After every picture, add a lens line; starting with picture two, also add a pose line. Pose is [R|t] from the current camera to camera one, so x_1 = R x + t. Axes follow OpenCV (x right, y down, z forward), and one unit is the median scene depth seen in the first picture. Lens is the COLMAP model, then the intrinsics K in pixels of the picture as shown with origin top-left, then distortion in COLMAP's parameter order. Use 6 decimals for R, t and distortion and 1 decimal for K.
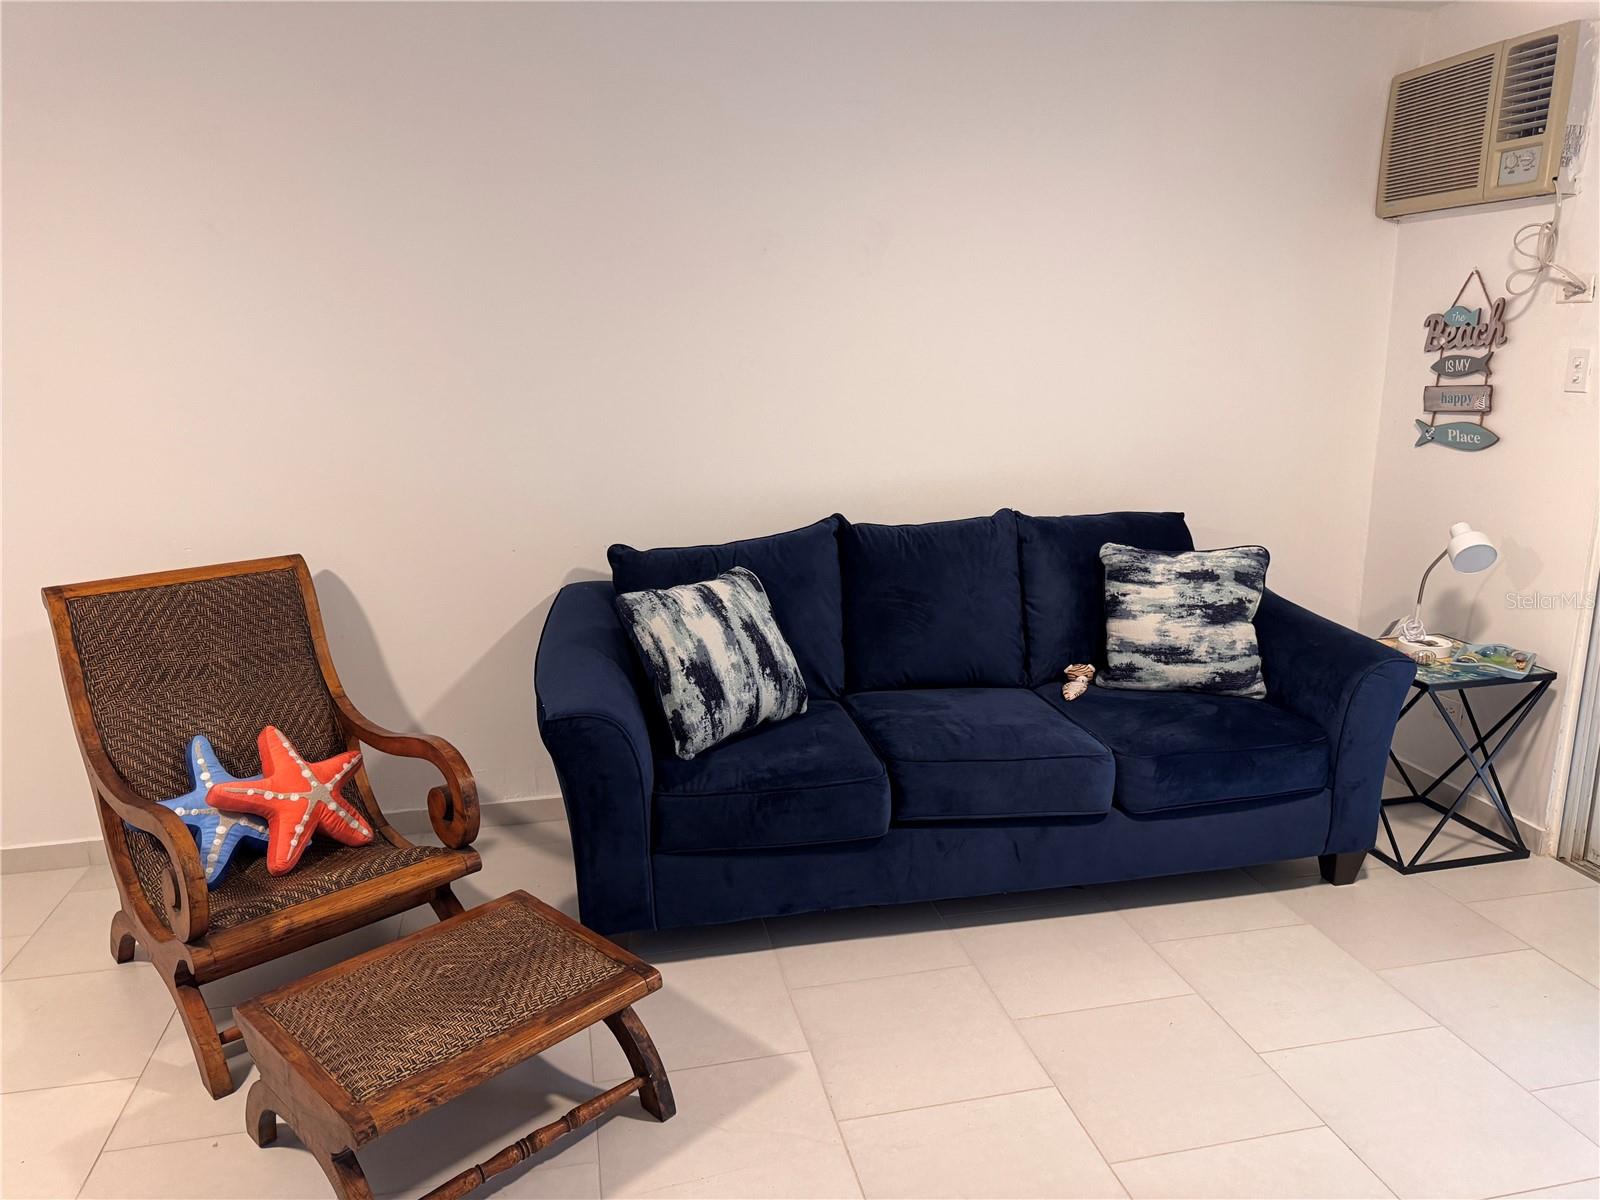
lens RADIAL K [[1120.8, 0, 798.2], [0, 1120.8, 601.2], [0, 0, 1]] dist [0.005441, 0.001274]
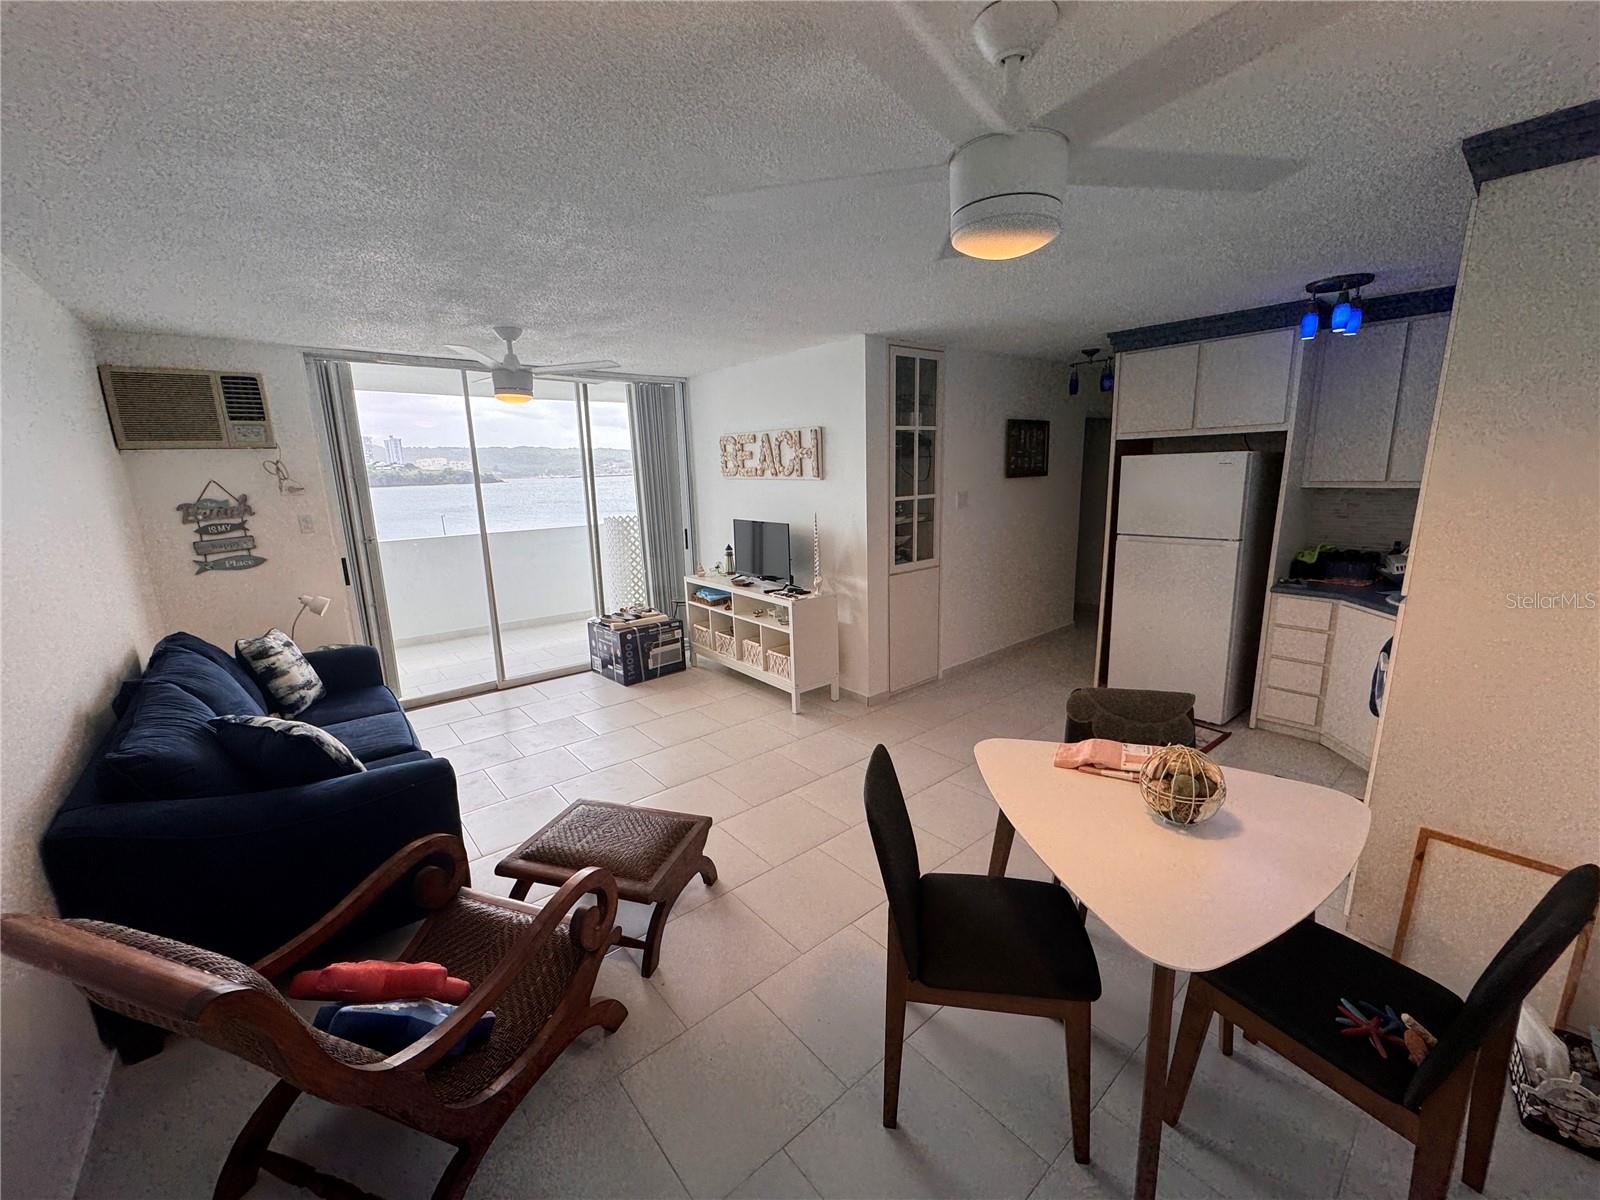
lens RADIAL K [[636.1, 0, 806.3], [0, 636.1, 594.0], [0, 0, 1]] dist [-0.004012, -0.000219]
pose [[-0.466421, -0.144917, 0.872611, -0.869598], [0.243054, 0.927522, 0.283951, -0.172155], [-0.850515, 0.344533, -0.397393, 0.621598]]
